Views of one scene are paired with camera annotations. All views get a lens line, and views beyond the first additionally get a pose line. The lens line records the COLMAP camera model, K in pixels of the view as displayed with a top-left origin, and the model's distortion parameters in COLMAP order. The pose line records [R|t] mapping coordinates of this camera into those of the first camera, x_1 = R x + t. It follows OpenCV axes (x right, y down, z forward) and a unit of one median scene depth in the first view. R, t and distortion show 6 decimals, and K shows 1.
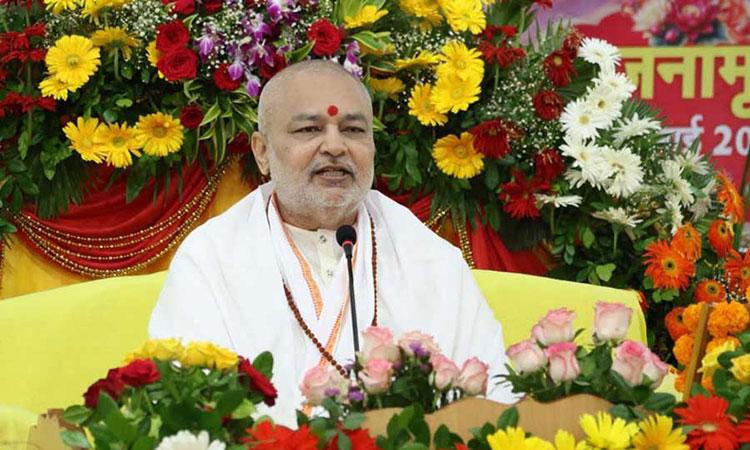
lens RADIAL K [[3088.5, 0, 372.3], [0, 3088.5, 223.3], [0, 0, 1]] dist [-0.066166, 0.000000]
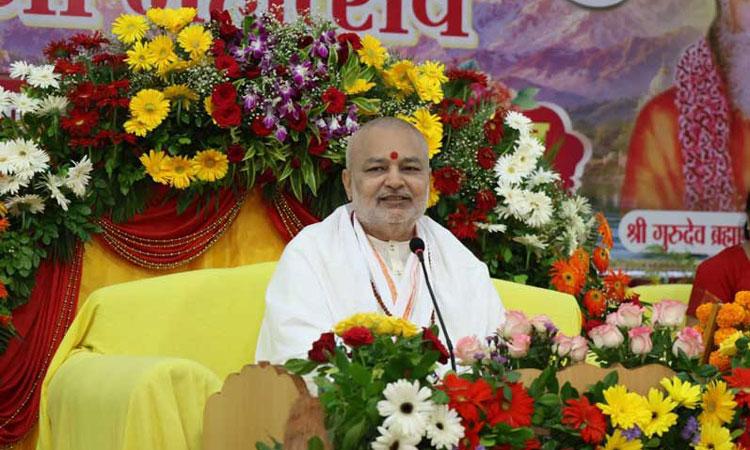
lens RADIAL K [[2333.9, 0, 416.0], [0, 2333.9, 239.3], [0, 0, 1]] dist [-0.035144, 0.000000]
pose [[0.988144, 0.043966, 0.147098, -0.128014], [-0.043448, 0.999033, -0.006737, 0.006519], [-0.147252, 0.000266, 0.989099, -0.027687]]
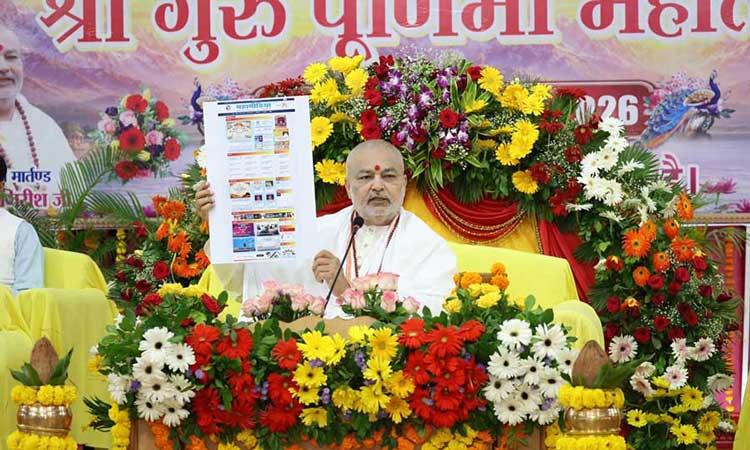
lens RADIAL K [[2042.3, 0, 378.3], [0, 2042.3, 256.6], [0, 0, 1]] dist [-0.045053, 0.000000]
pose [[0.954927, 0.026201, -0.295681, 0.312018], [-0.014381, 0.999011, 0.042081, -0.027666], [0.296491, -0.035932, 0.954359, -0.201645]]
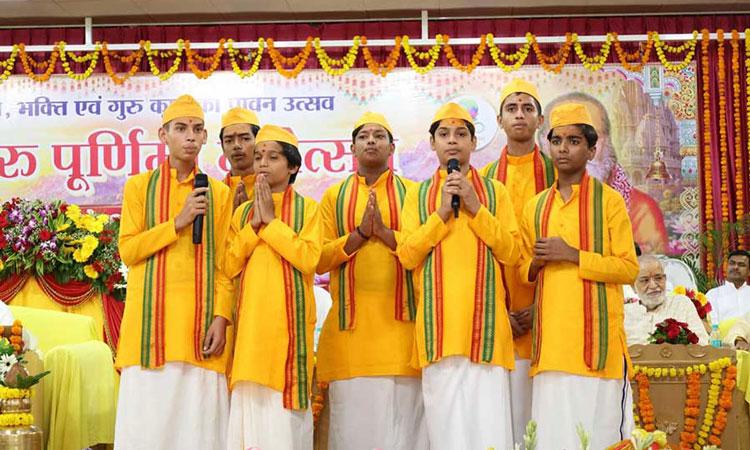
lens RADIAL K [[1440.9, 0, 402.8], [0, 1440.9, 206.5], [0, 0, 1]] dist [-0.058948, 0.000000]
pose [[0.978001, 0.002622, -0.208583, 0.661801], [-0.008900, 0.999535, -0.029165, -0.049220], [0.208409, 0.030380, 0.977570, -0.391675]]
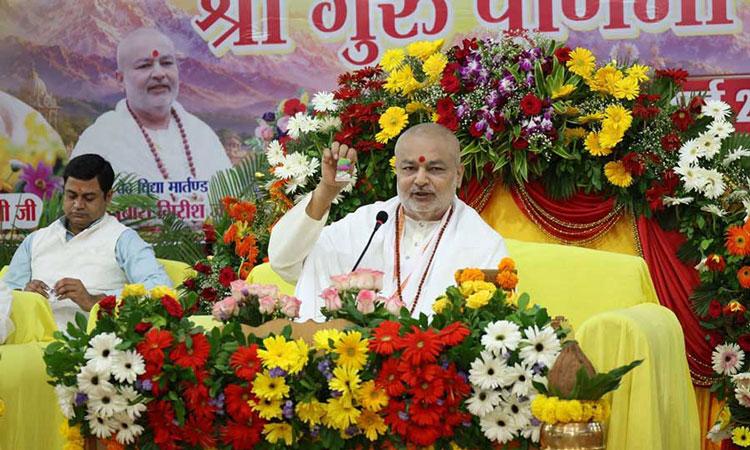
lens RADIAL K [[2060.5, 0, 395.2], [0, 2060.5, 252.7], [0, 0, 1]] dist [-0.043477, 0.000000]
pose [[0.904300, 0.011018, -0.426756, 0.400087], [0.002334, 0.999524, 0.030751, -0.013901], [0.426892, -0.028804, 0.903844, -0.059993]]
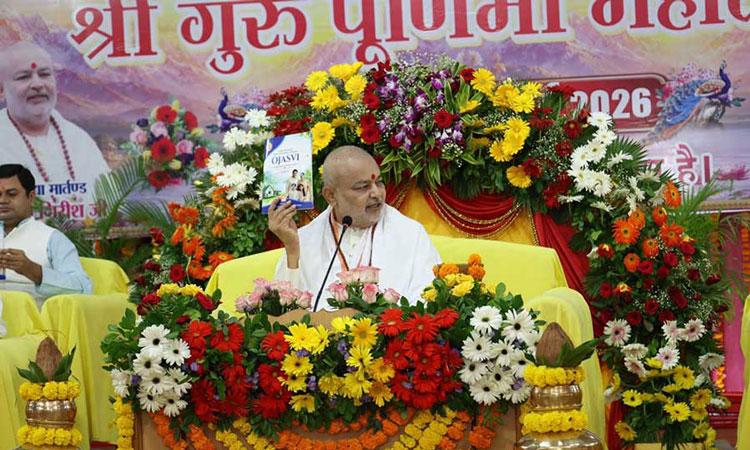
lens RADIAL K [[2042.3, 0, 368.2], [0, 2042.3, 244.8], [0, 0, 1]] dist [-0.045053, 0.000000]
pose [[0.943685, -0.009751, -0.330700, 0.368782], [0.022998, 0.999081, 0.036169, -0.028003], [0.330044, -0.041738, 0.943042, -0.250717]]
